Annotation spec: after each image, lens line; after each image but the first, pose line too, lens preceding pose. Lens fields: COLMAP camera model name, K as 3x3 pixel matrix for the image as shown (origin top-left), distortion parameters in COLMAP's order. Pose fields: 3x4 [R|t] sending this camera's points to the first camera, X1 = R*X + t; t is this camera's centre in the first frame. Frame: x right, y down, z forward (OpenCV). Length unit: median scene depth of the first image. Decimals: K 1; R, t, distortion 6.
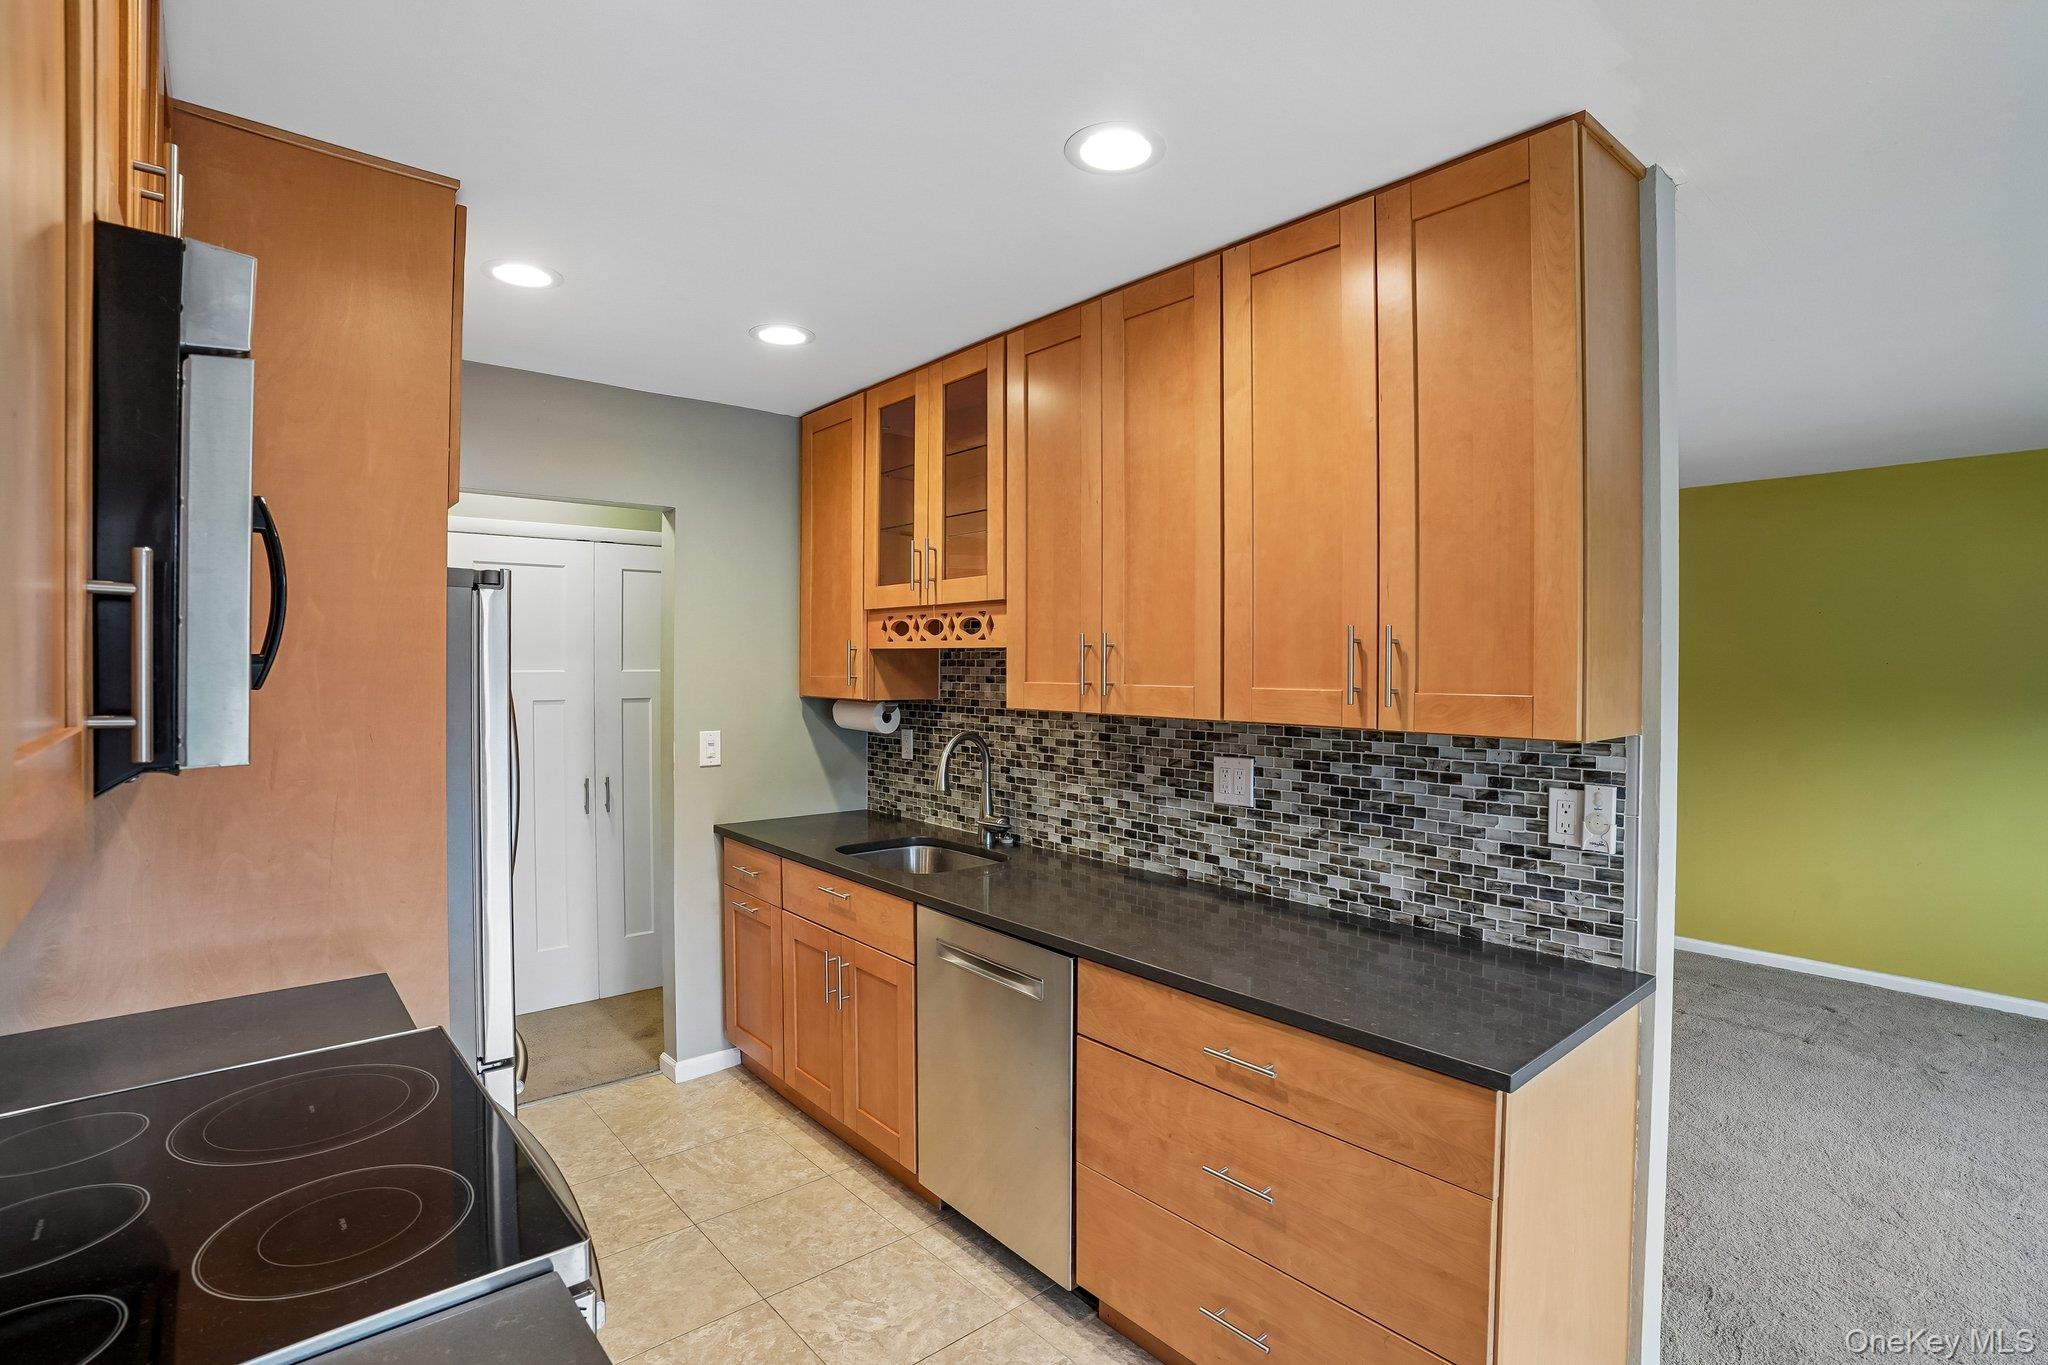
lens RADIAL K [[989.5, 0, 1014.0], [0, 989.5, 670.8], [0, 0, 1]] dist [-0.084188, 0.037507]
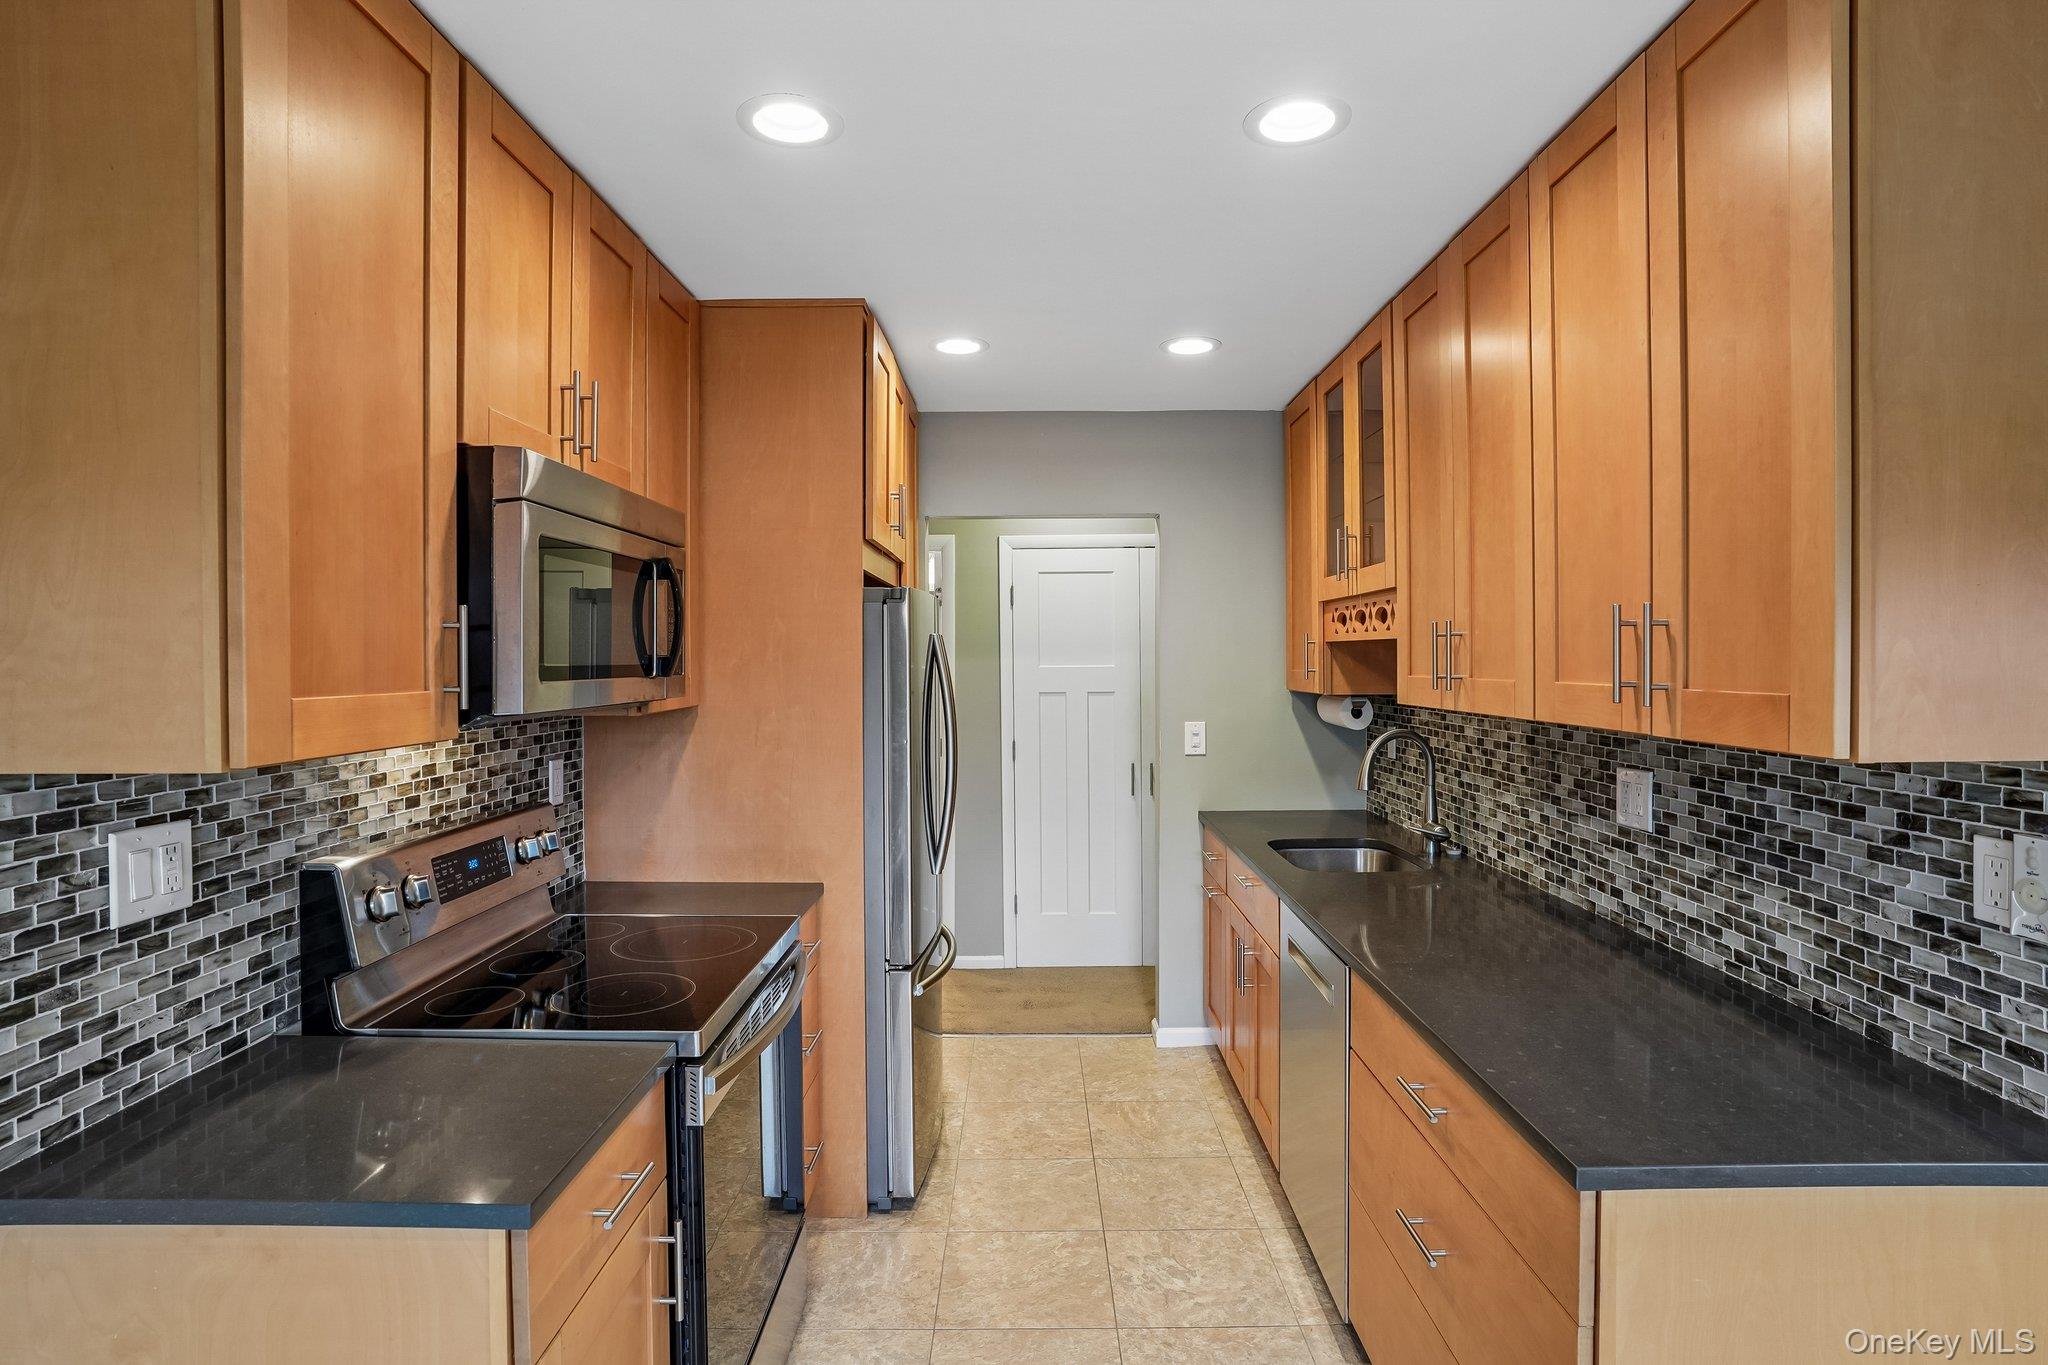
lens RADIAL K [[1048.1, 0, 1021.5], [0, 1048.1, 671.7], [0, 0, 1]] dist [-0.057848, 0.033580]
pose [[0.755371, 0.000225, -0.655298, 0.428047], [0.003047, 0.999988, 0.003856, 0.003327], [0.655291, -0.004909, 0.755361, 0.033927]]
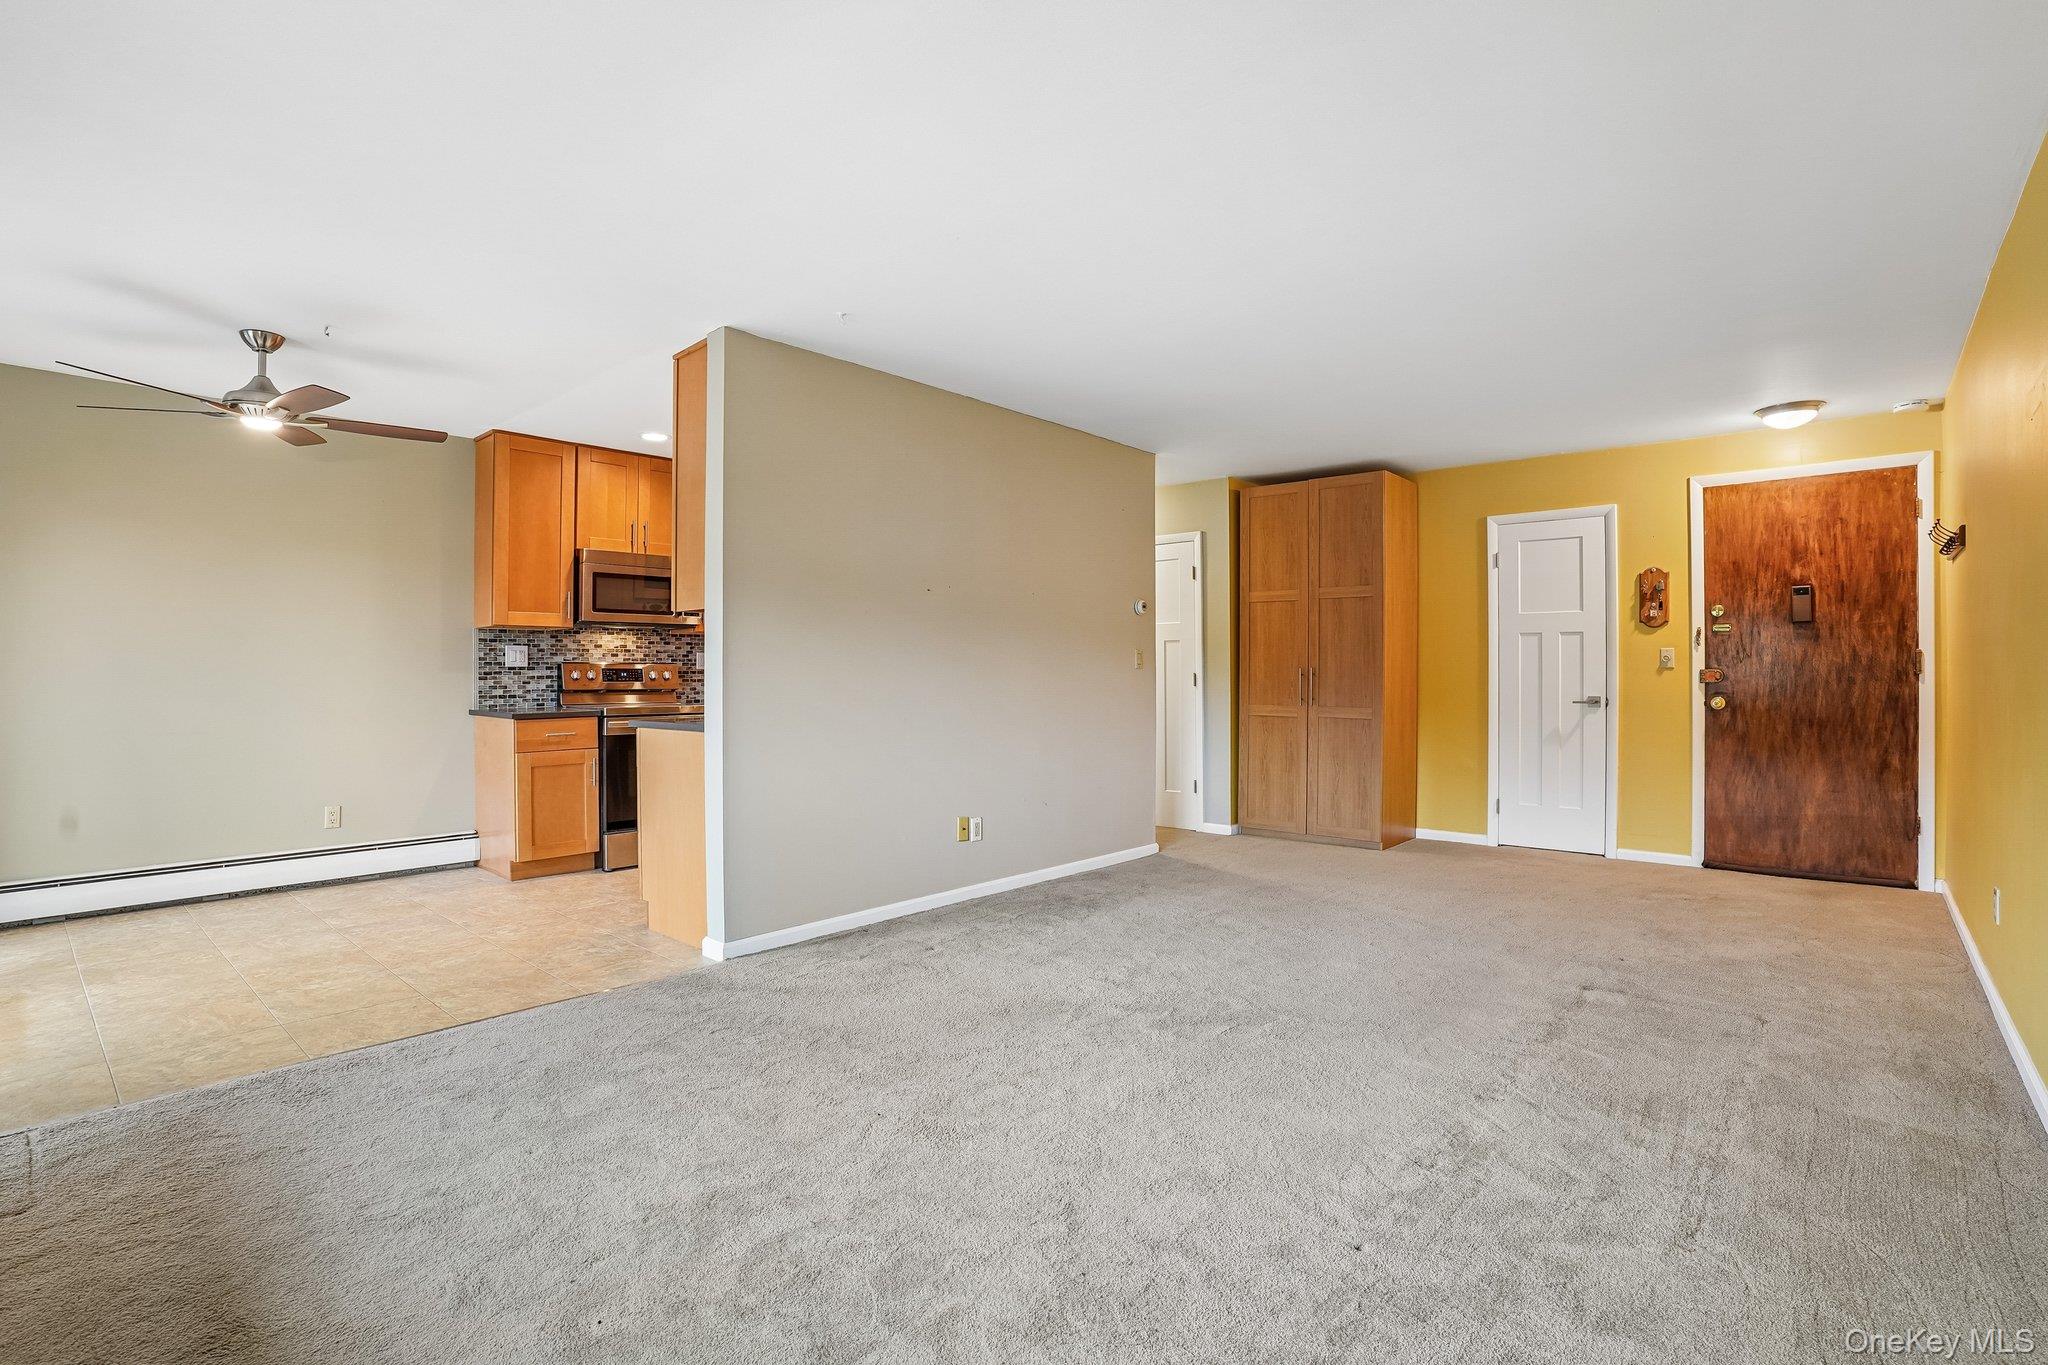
lens RADIAL K [[966.3, 0, 976.7], [0, 966.3, 666.6], [0, 0, 1]] dist [-0.026636, 0.000186]
pose [[0.106925, -0.006933, -0.994243, 2.143458], [-0.008145, 0.999936, -0.007849, 0.153912], [0.994234, 0.008937, 0.106862, 1.024076]]
